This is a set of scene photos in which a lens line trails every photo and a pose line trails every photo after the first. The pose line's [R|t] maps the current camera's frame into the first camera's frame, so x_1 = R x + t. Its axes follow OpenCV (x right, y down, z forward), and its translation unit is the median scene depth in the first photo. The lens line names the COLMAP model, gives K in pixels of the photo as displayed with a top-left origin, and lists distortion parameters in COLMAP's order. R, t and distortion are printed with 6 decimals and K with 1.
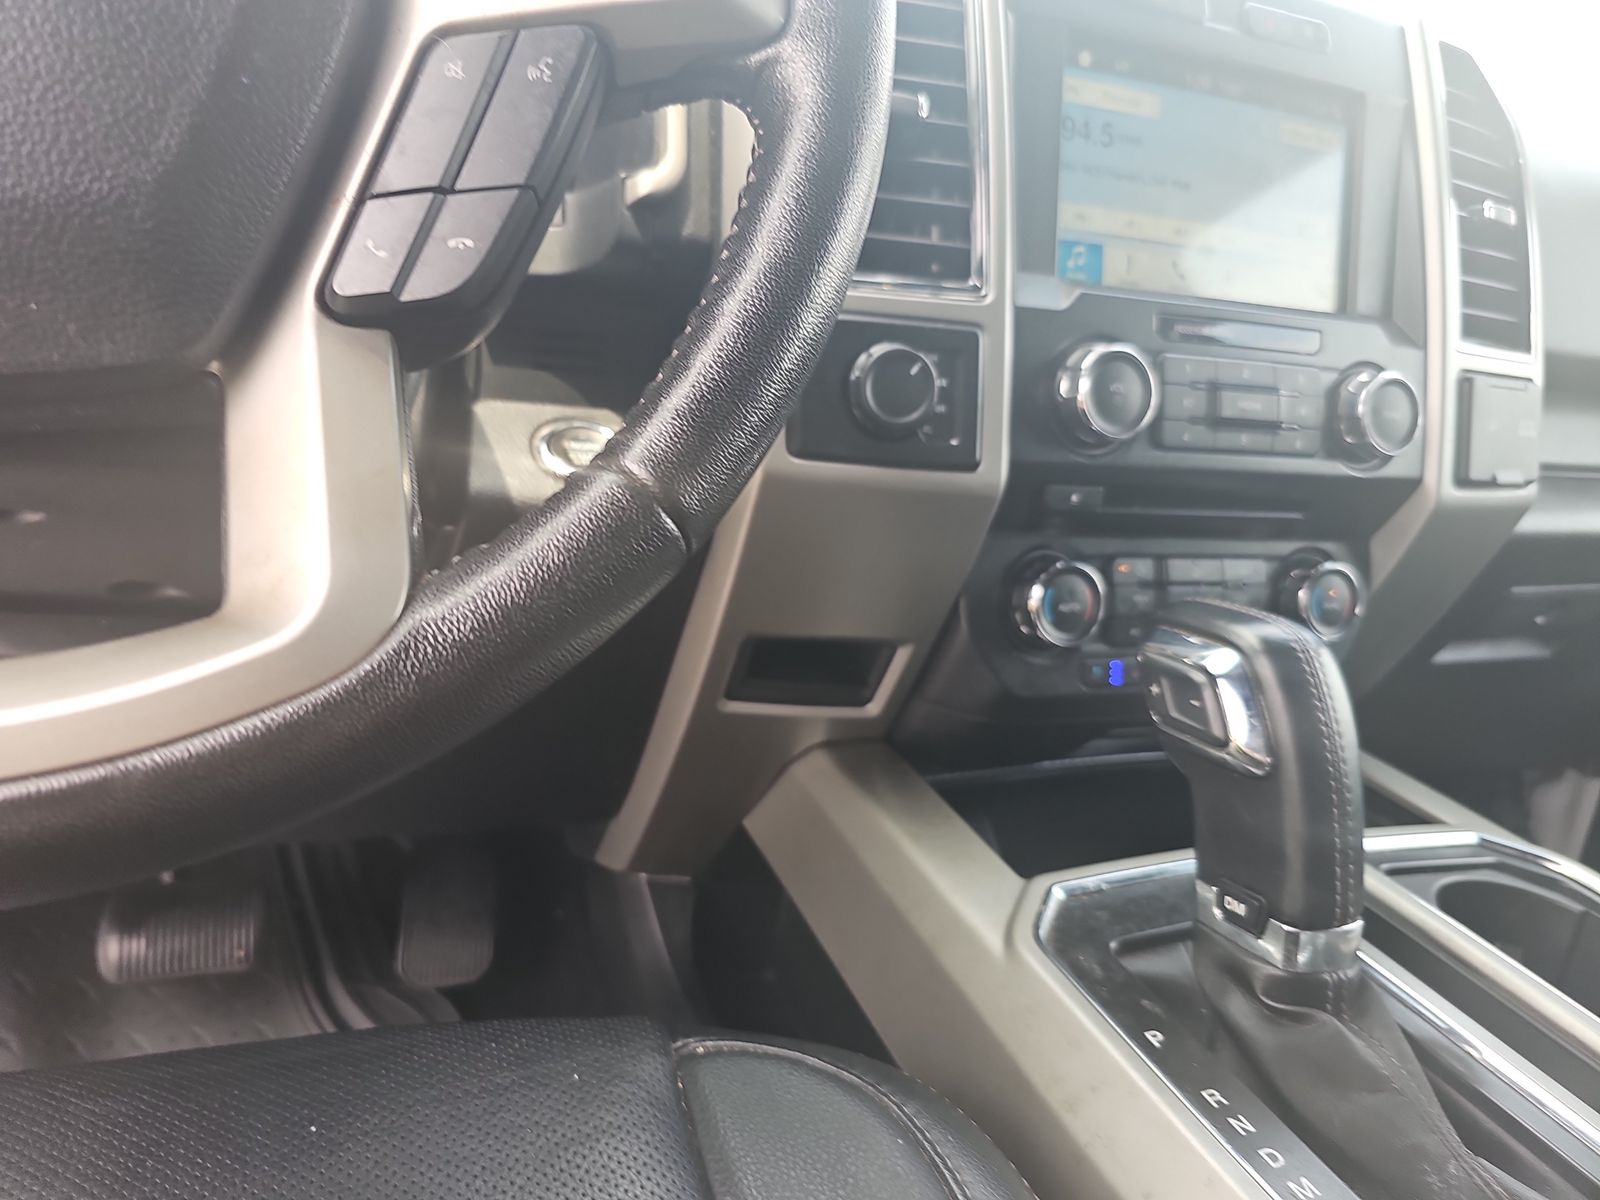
lens RADIAL K [[1071.8, 0, 796.2], [0, 1071.8, 592.8], [0, 0, 1]] dist [-0.011829, -0.006188]
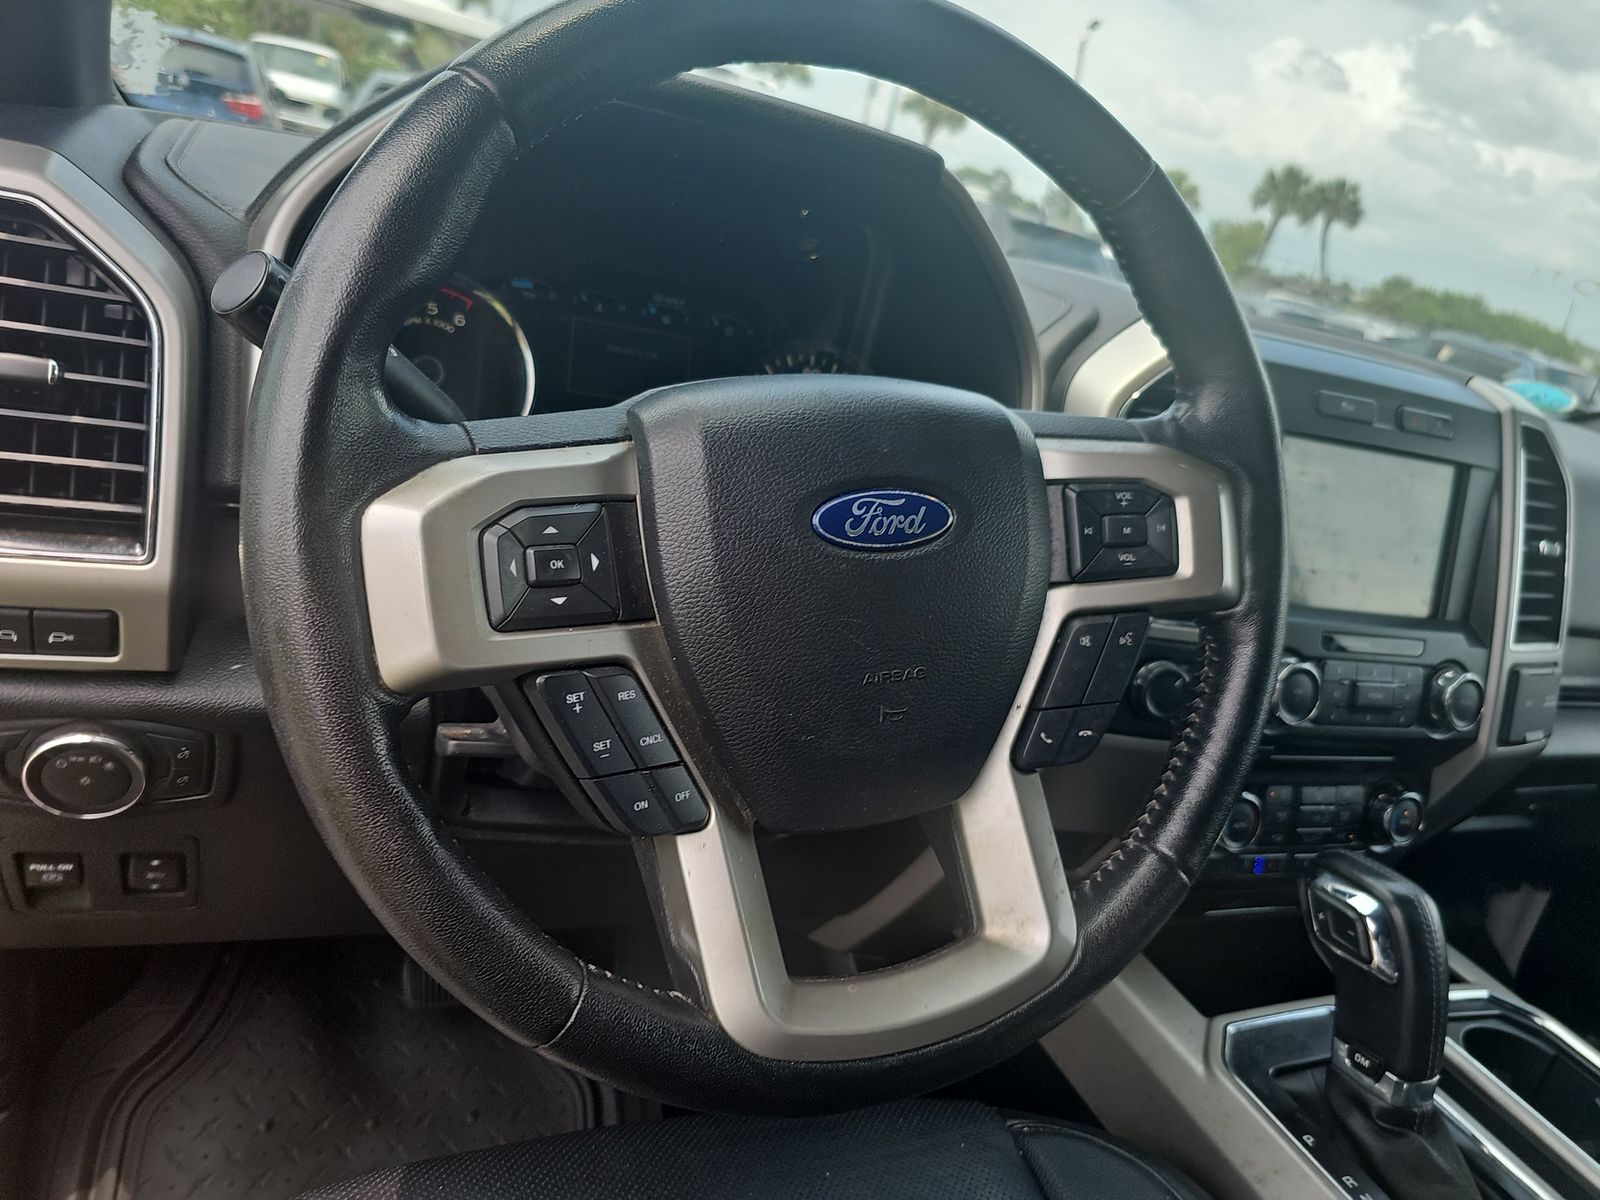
lens RADIAL K [[1071.8, 0, 801.0], [0, 1071.8, 607.4], [0, 0, 1]] dist [-0.011829, -0.006188]
pose [[0.994972, 0.087121, 0.049394, -0.487525], [-0.089197, 0.995149, 0.041498, -0.322929], [-0.045539, -0.045695, 0.997917, -0.451979]]
